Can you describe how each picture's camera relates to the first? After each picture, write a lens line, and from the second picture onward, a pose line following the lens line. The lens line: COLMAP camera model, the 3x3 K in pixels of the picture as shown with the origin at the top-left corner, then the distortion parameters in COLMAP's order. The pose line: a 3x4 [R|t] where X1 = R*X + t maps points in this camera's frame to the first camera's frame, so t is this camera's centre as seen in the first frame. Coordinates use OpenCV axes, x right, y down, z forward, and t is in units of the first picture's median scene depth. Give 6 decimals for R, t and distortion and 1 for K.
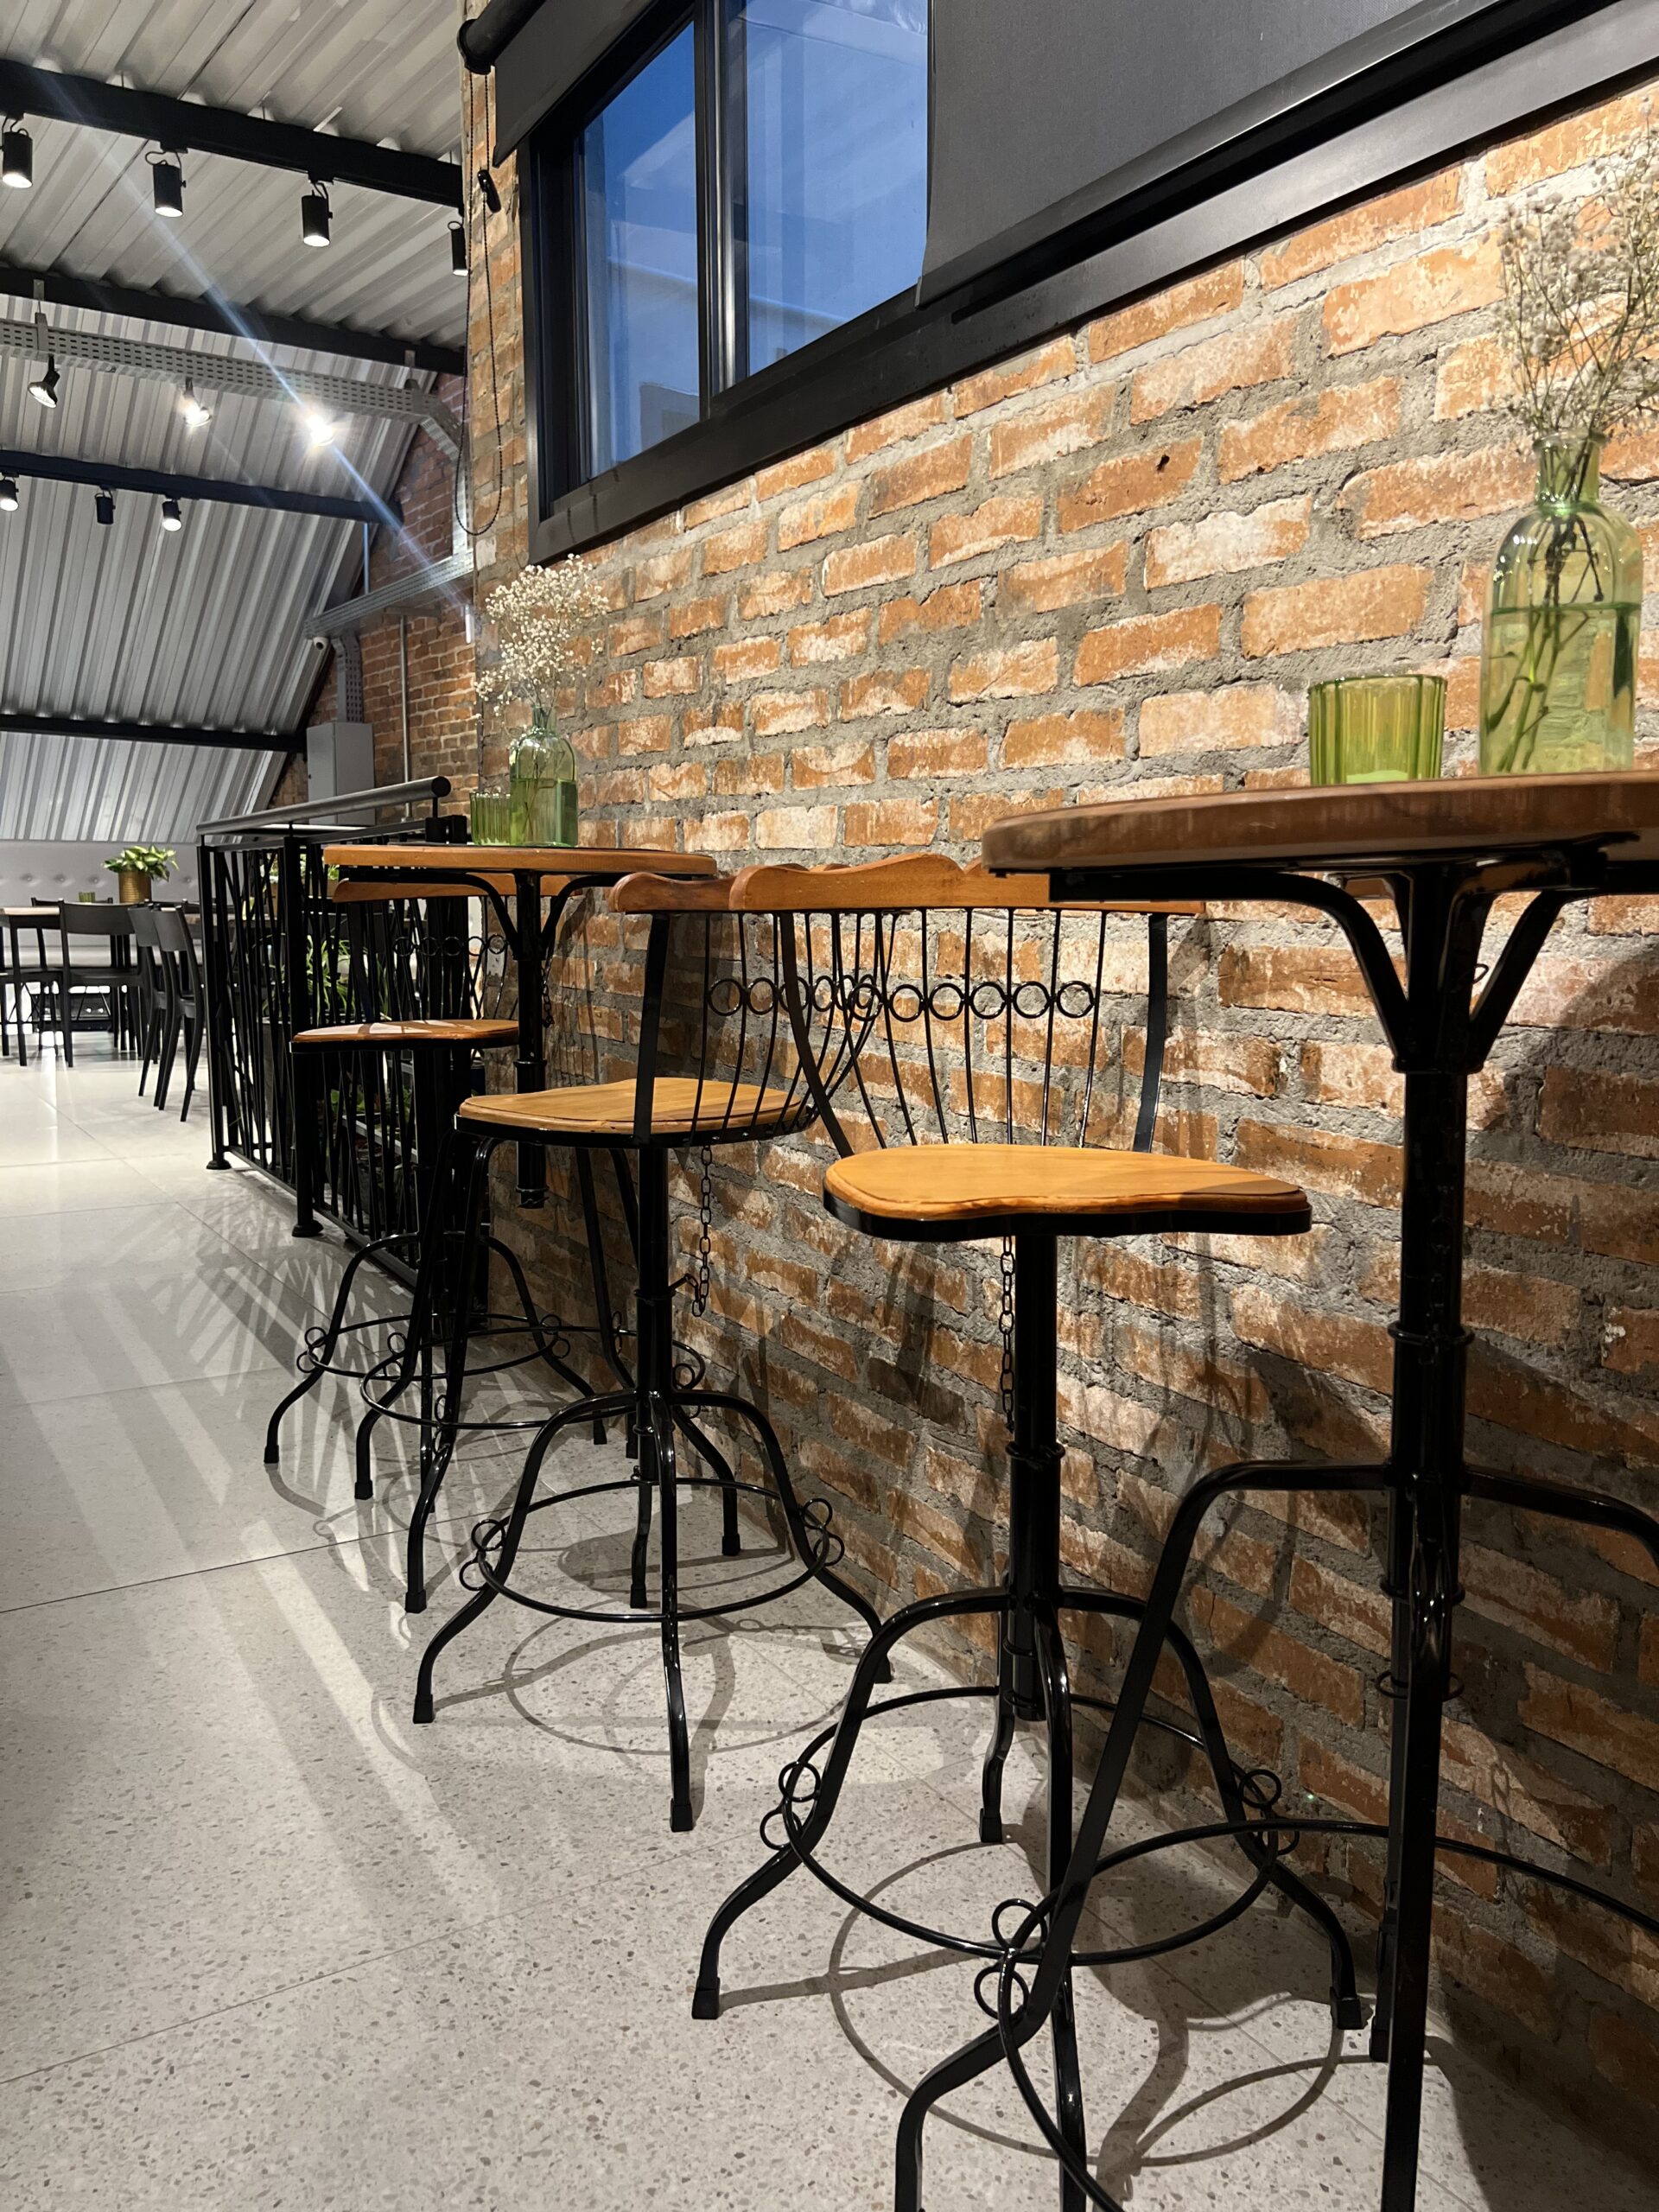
lens RADIAL K [[1685.5, 0, 836.7], [0, 1685.5, 1106.2], [0, 0, 1]] dist [0.032860, -0.043504]
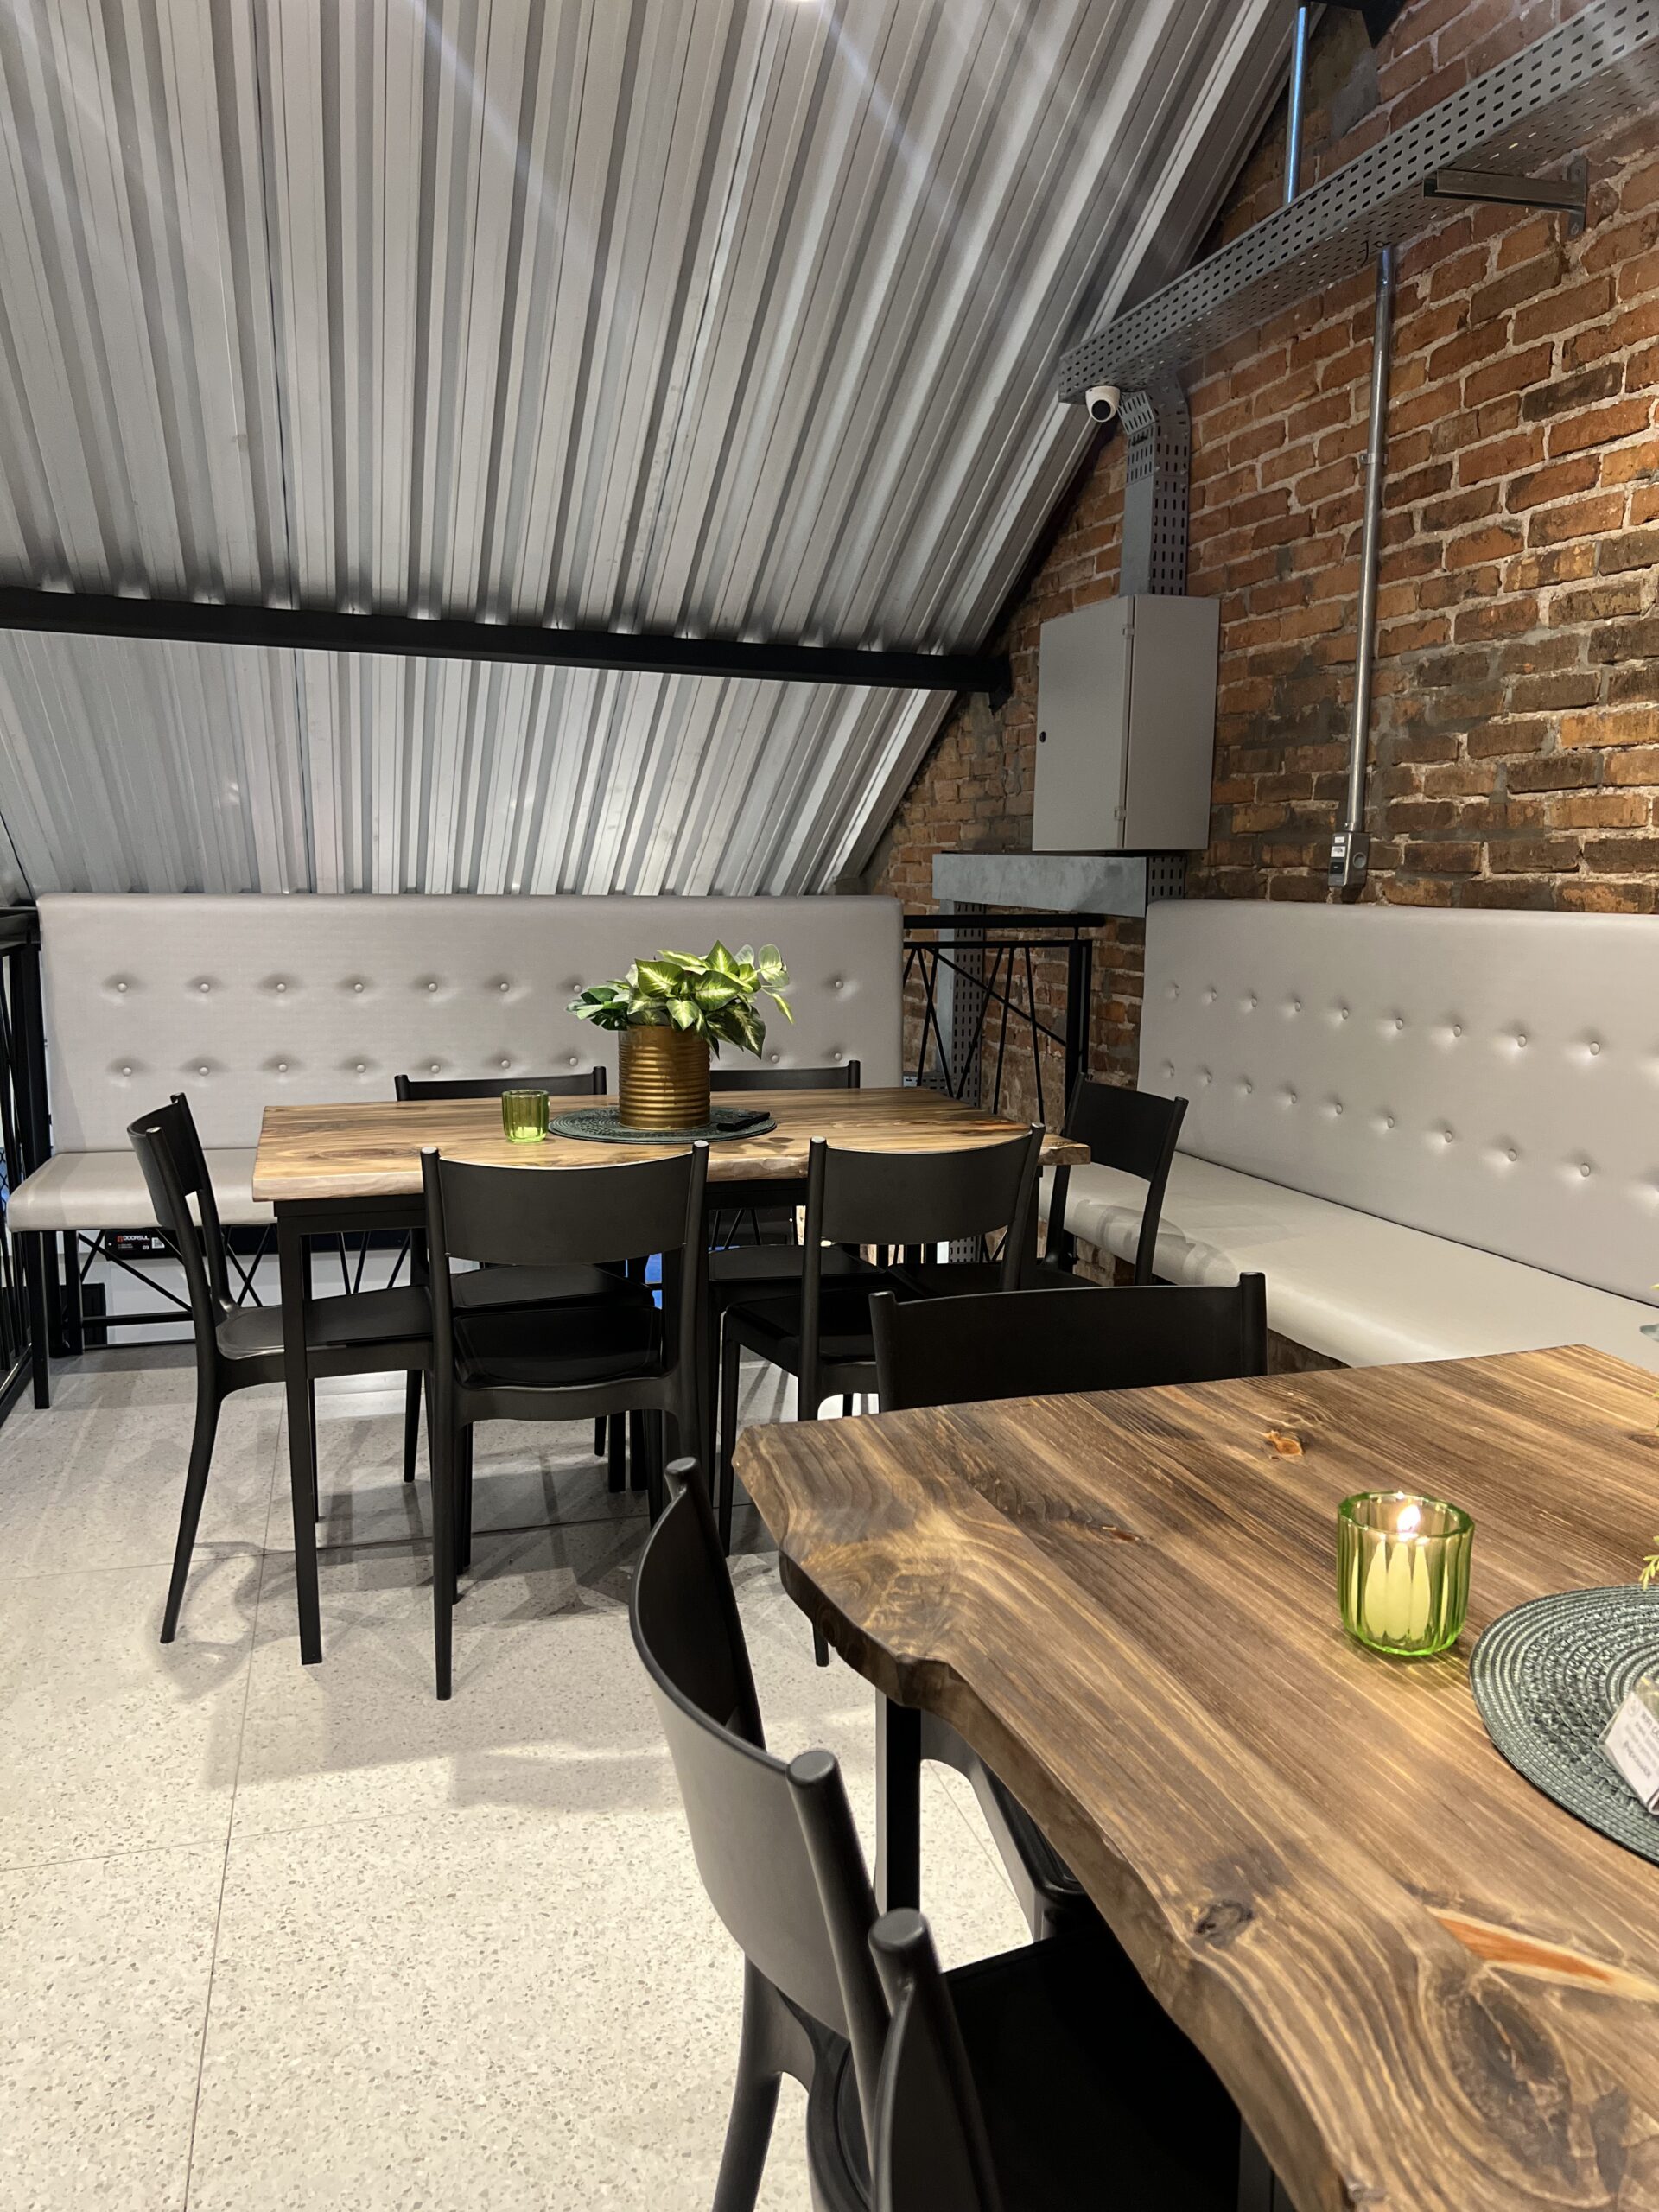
lens RADIAL K [[1685.5, 0, 822.1], [0, 1685.5, 1110.6], [0, 0, 1]] dist [0.032860, -0.043504]
pose [[0.958126, 0.039208, -0.283649, -0.232675], [-0.034827, 0.999184, 0.020475, -0.103062], [0.284220, -0.009739, 0.958710, 0.553684]]
